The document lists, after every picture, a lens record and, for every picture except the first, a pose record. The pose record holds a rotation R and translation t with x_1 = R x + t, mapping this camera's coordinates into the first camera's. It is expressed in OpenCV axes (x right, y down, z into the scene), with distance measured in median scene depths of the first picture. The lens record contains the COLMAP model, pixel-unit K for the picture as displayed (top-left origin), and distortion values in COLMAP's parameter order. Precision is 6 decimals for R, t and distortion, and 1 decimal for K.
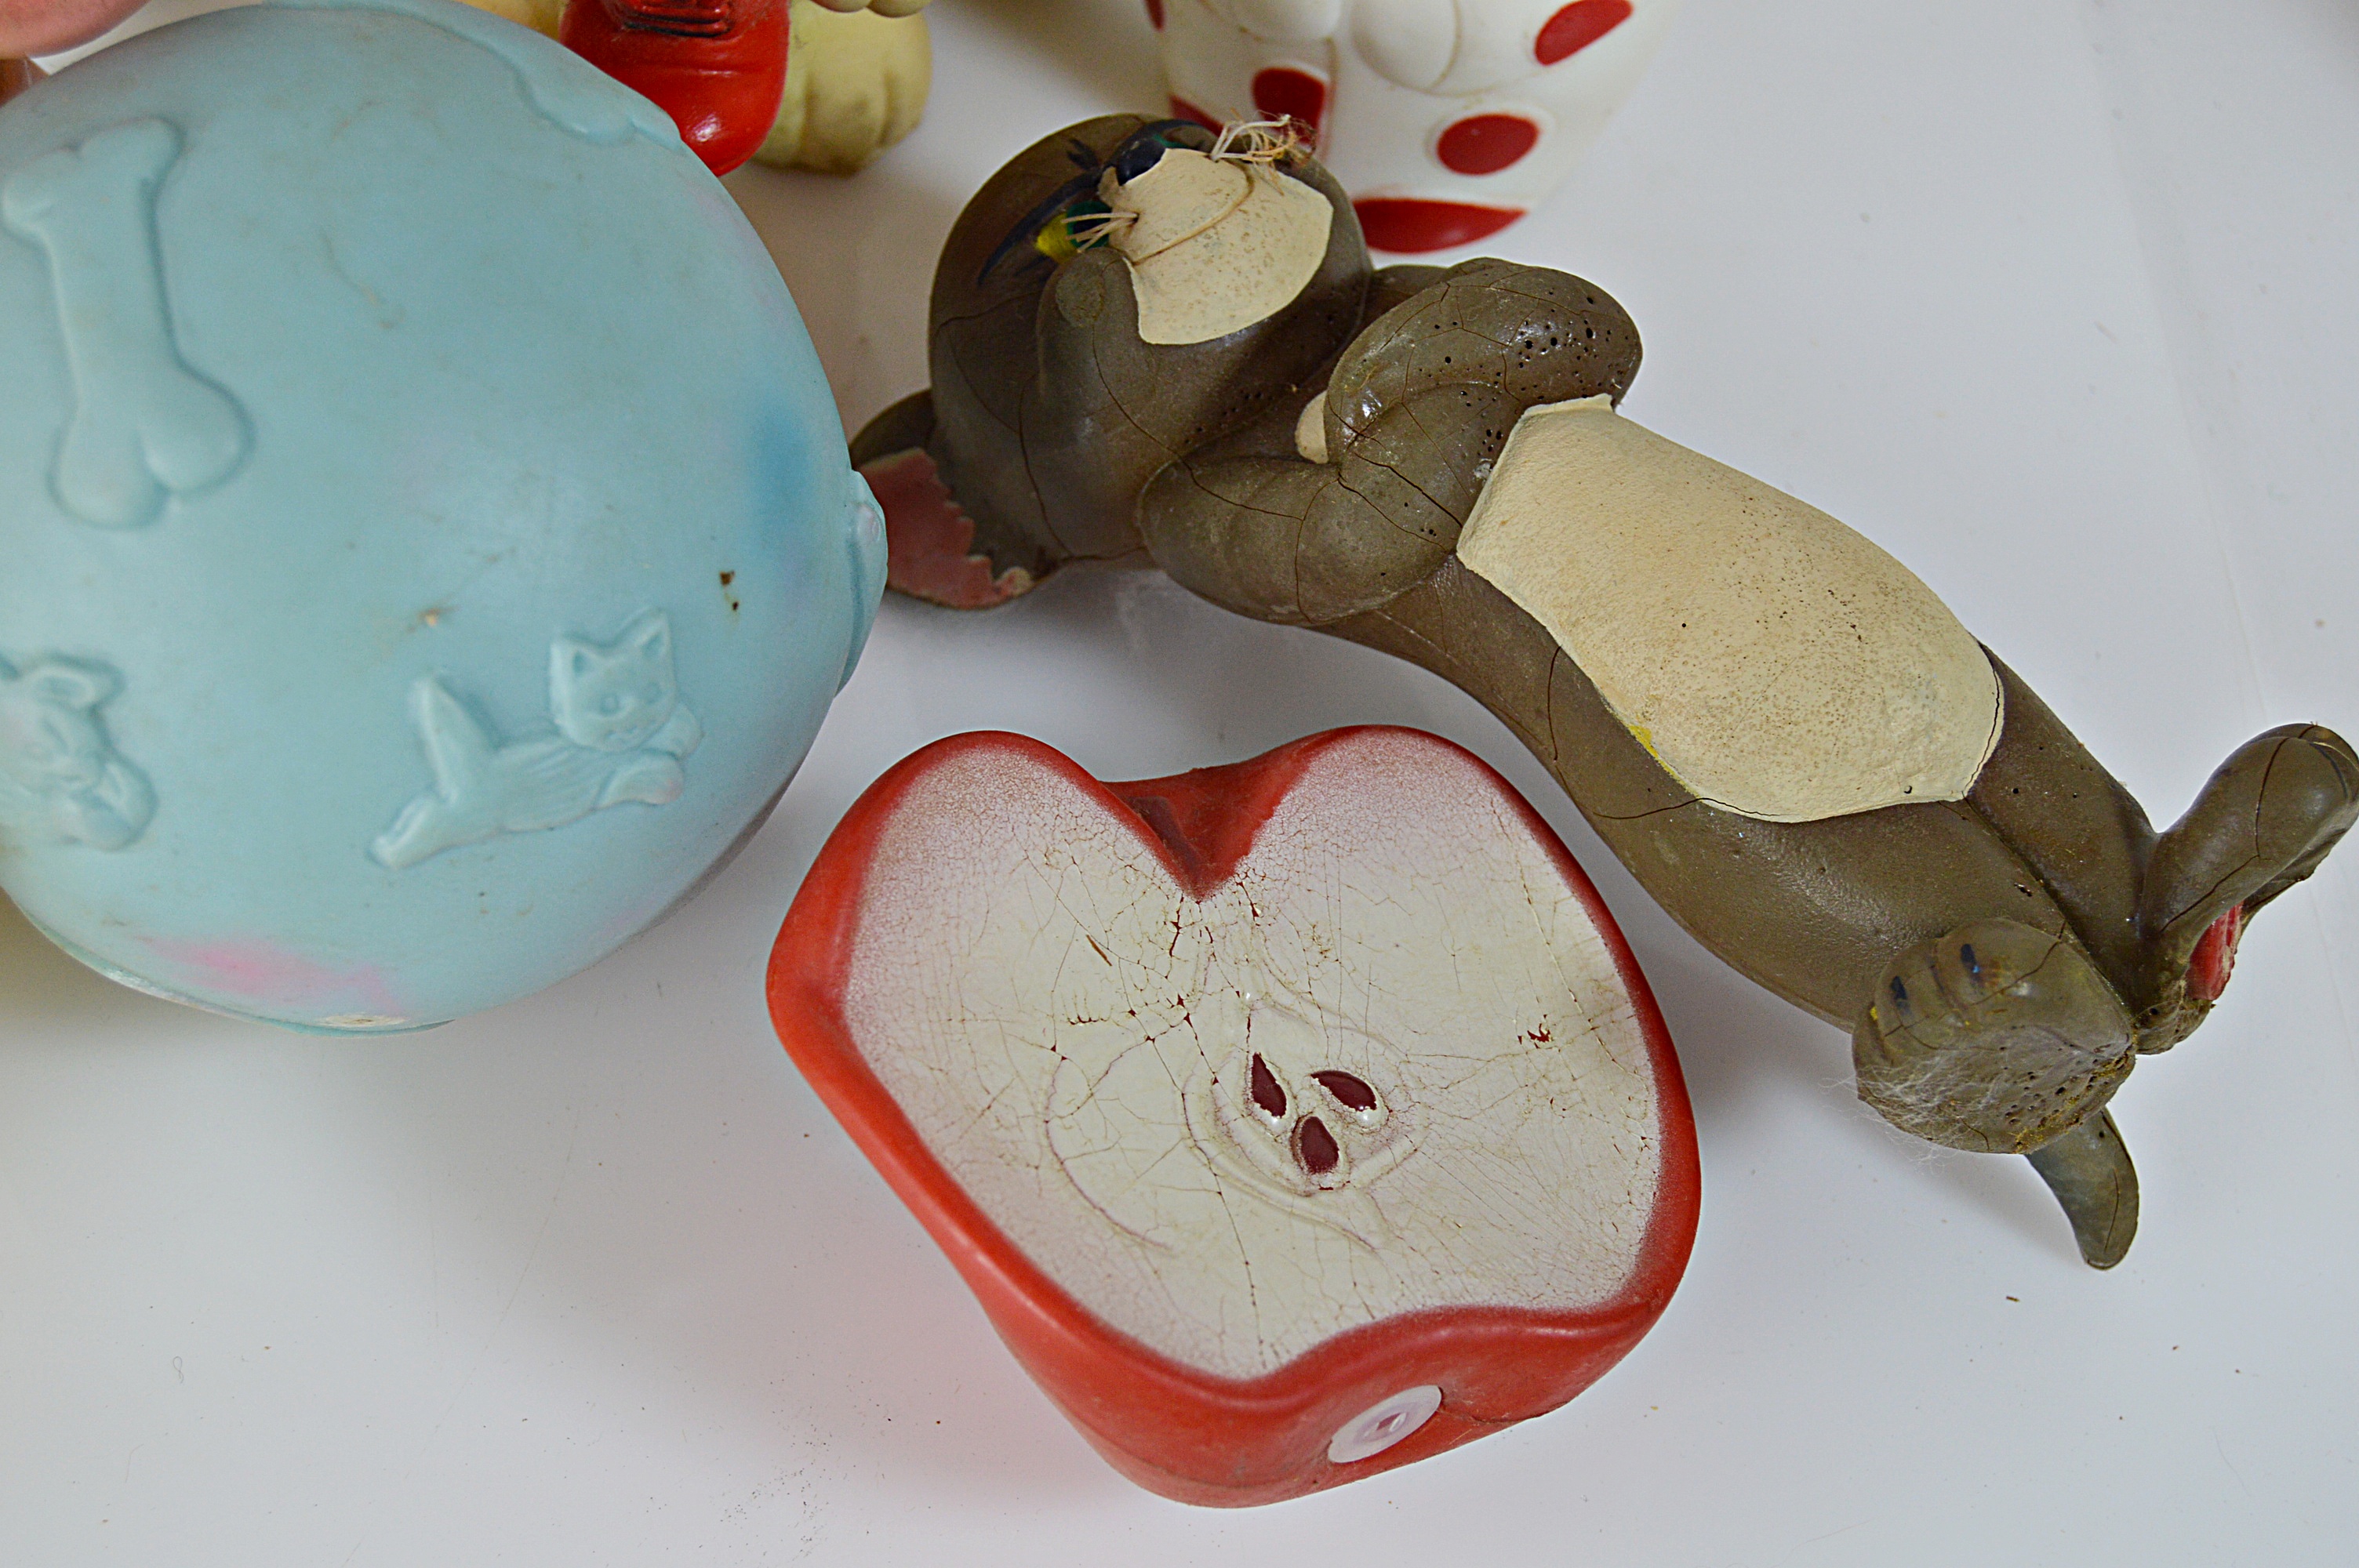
lens RADIAL K [[3954.3, 0, 1181.8], [0, 3954.3, 791.1], [0, 0, 1]] dist [-0.019394, 0.000000]
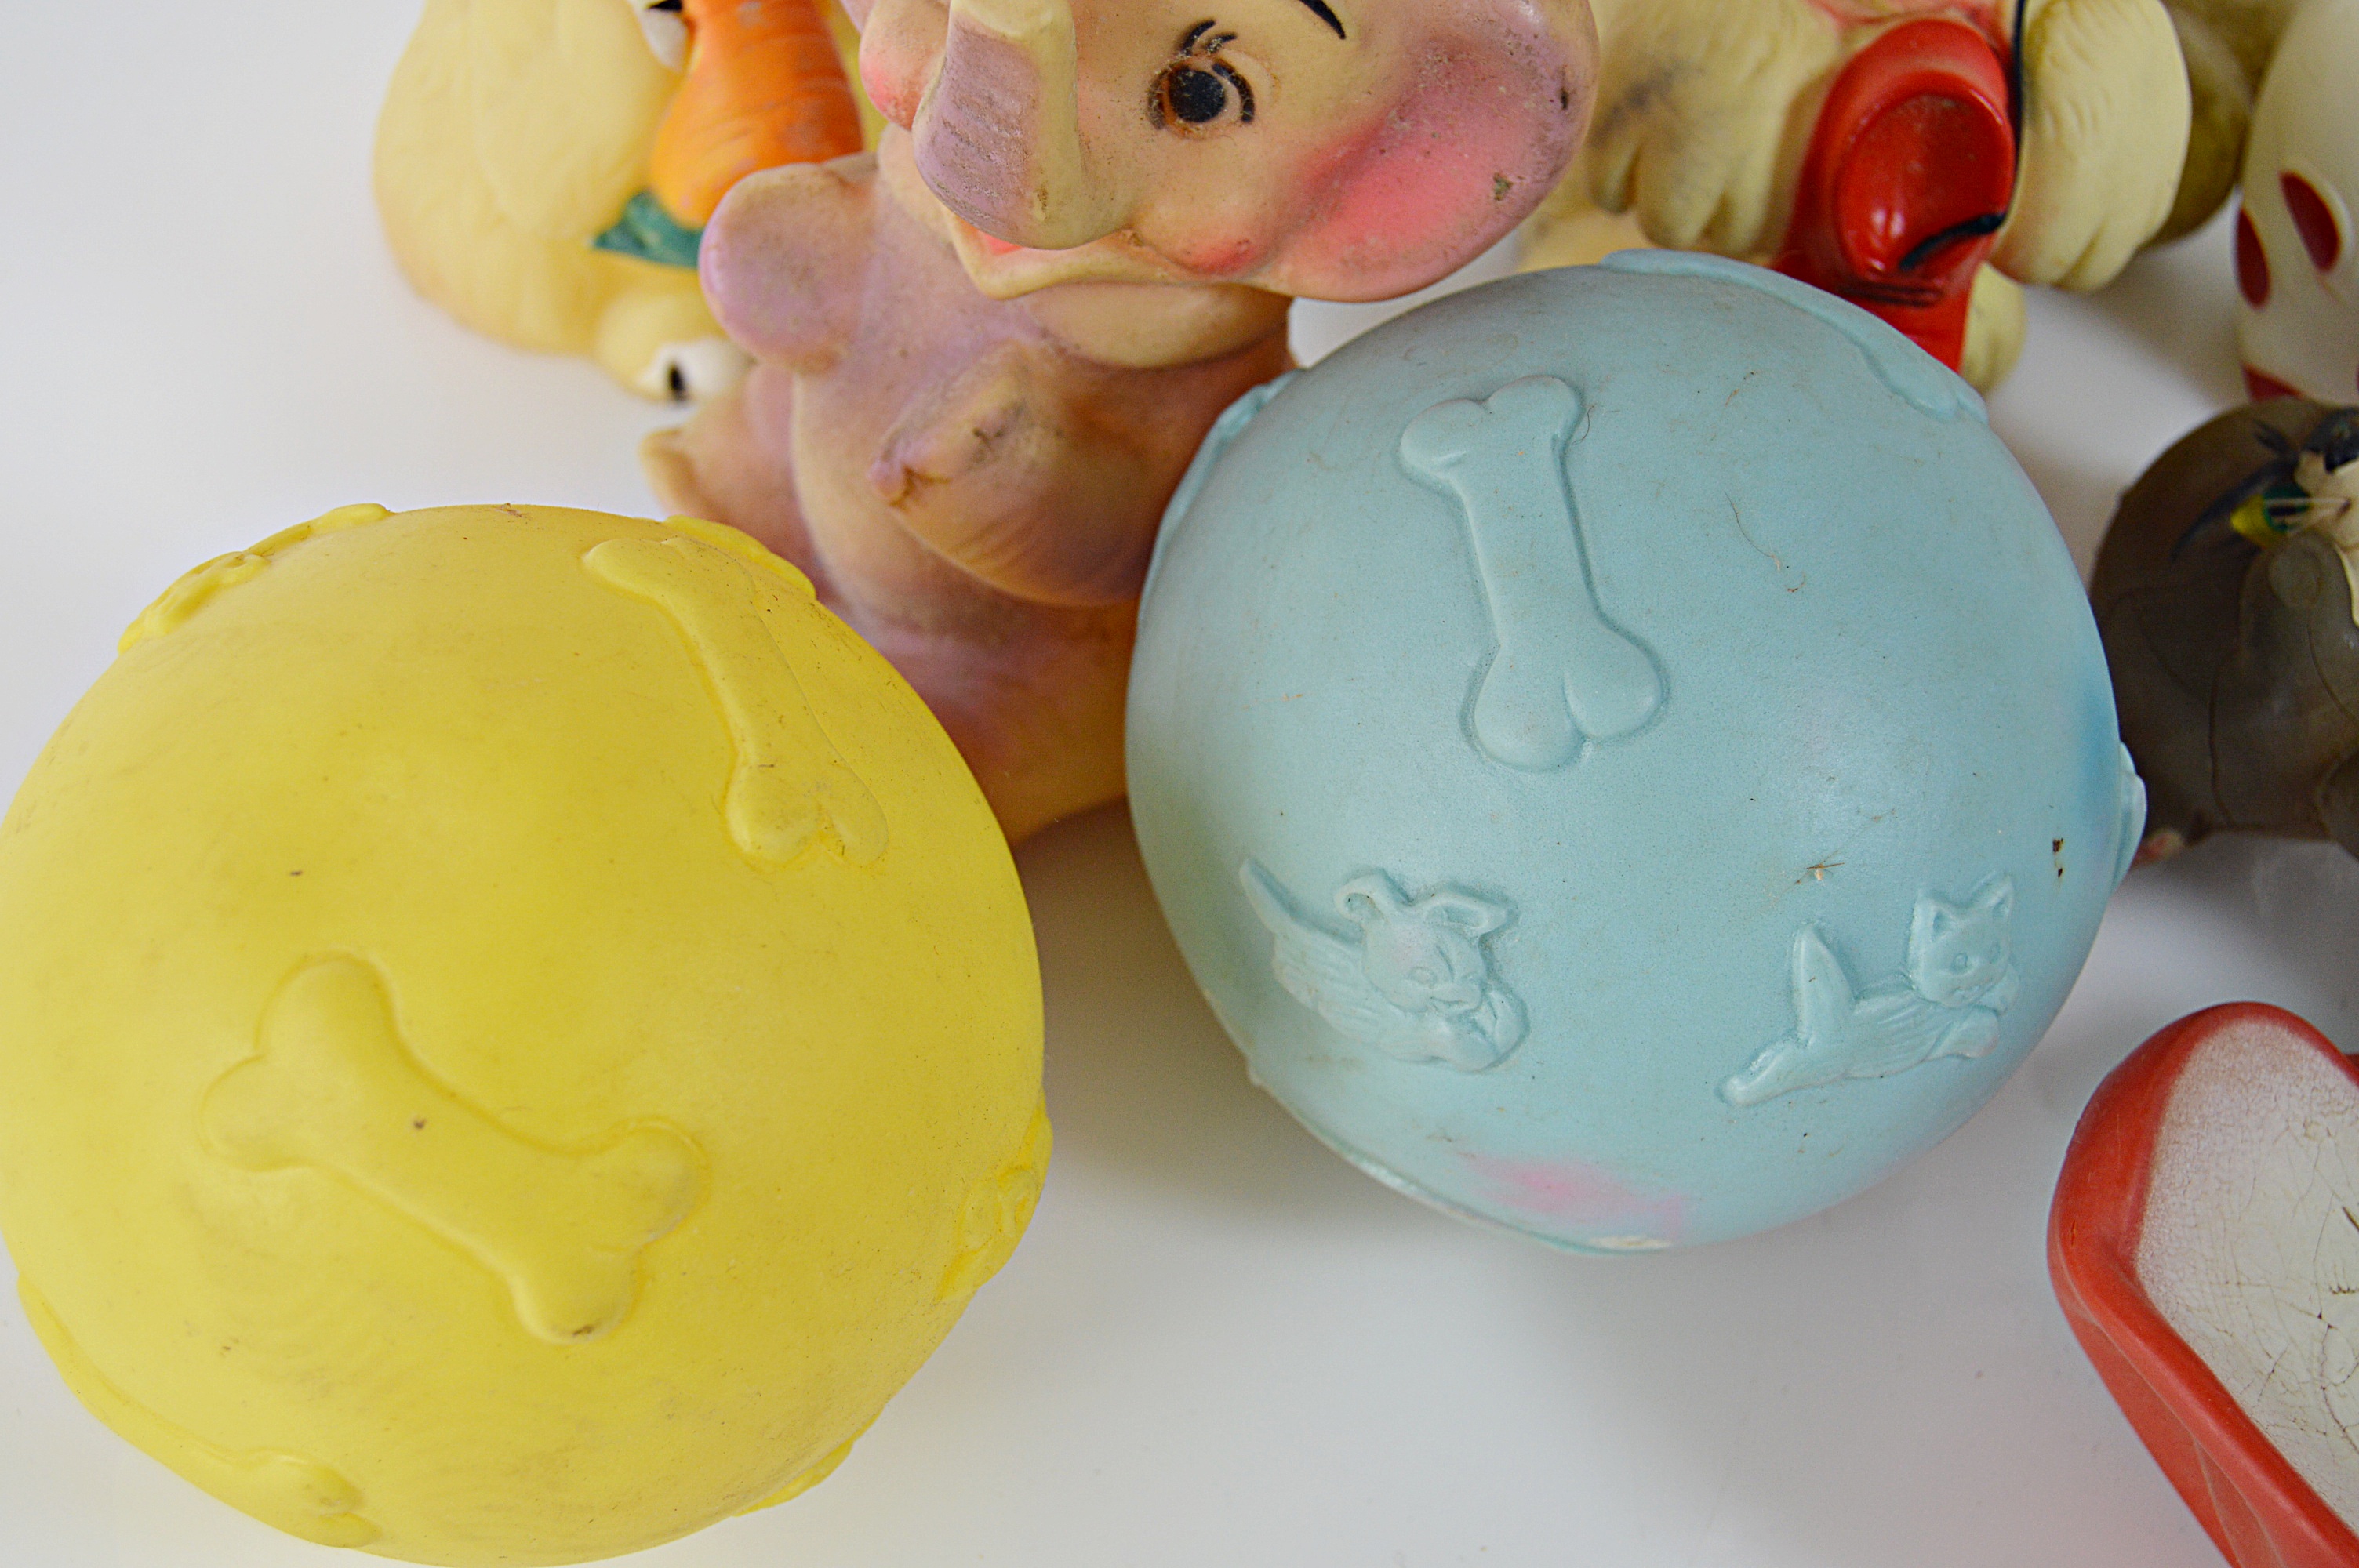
lens RADIAL K [[3954.3, 0, 1181.5], [0, 3954.3, 805.2], [0, 0, 1]] dist [-0.019394, 0.000000]
pose [[0.996372, 0.060647, -0.059713, -0.287637], [-0.062698, 0.997484, -0.033079, -0.015879], [0.057557, 0.036703, 0.997667, -0.050364]]
